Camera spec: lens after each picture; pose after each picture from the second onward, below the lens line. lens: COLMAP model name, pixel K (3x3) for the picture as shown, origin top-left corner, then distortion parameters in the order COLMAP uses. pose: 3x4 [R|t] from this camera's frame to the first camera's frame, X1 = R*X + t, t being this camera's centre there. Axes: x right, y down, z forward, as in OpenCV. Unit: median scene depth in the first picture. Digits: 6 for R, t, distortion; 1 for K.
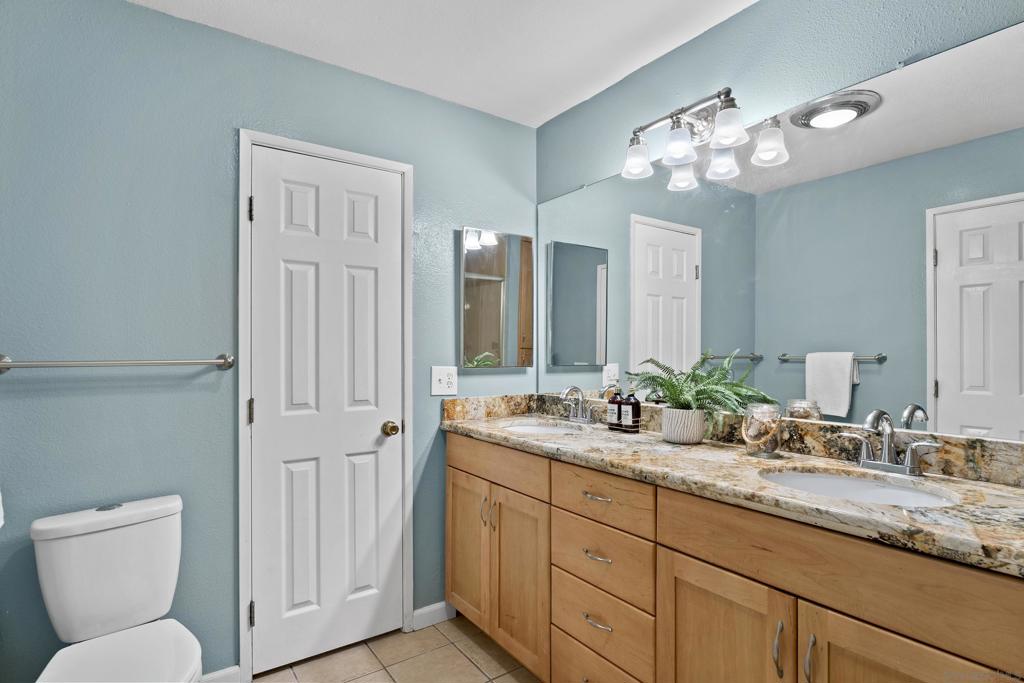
lens RADIAL K [[527.5, 0, 511.0], [0, 527.5, 345.7], [0, 0, 1]] dist [-0.000548, -0.000305]
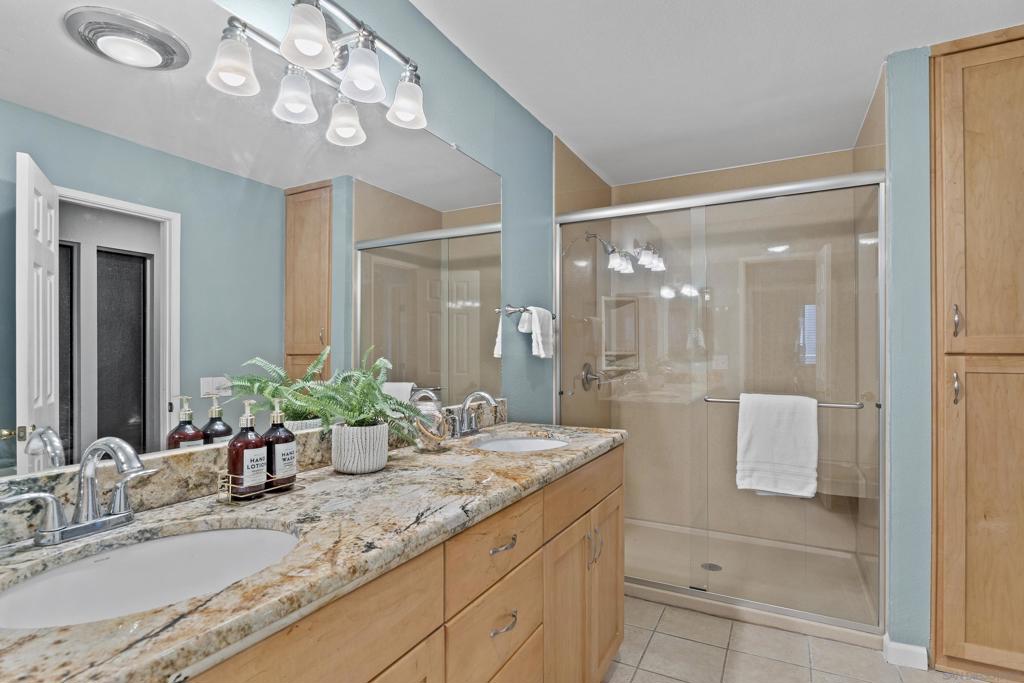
lens RADIAL K [[527.5, 0, 511.0], [0, 527.5, 345.7], [0, 0, 1]] dist [-0.000548, -0.000305]
pose [[-0.461216, 0.004941, 0.887274, -0.388633], [-0.010580, 0.999883, -0.011068, 0.013158], [-0.887225, -0.014492, -0.461109, 1.035105]]
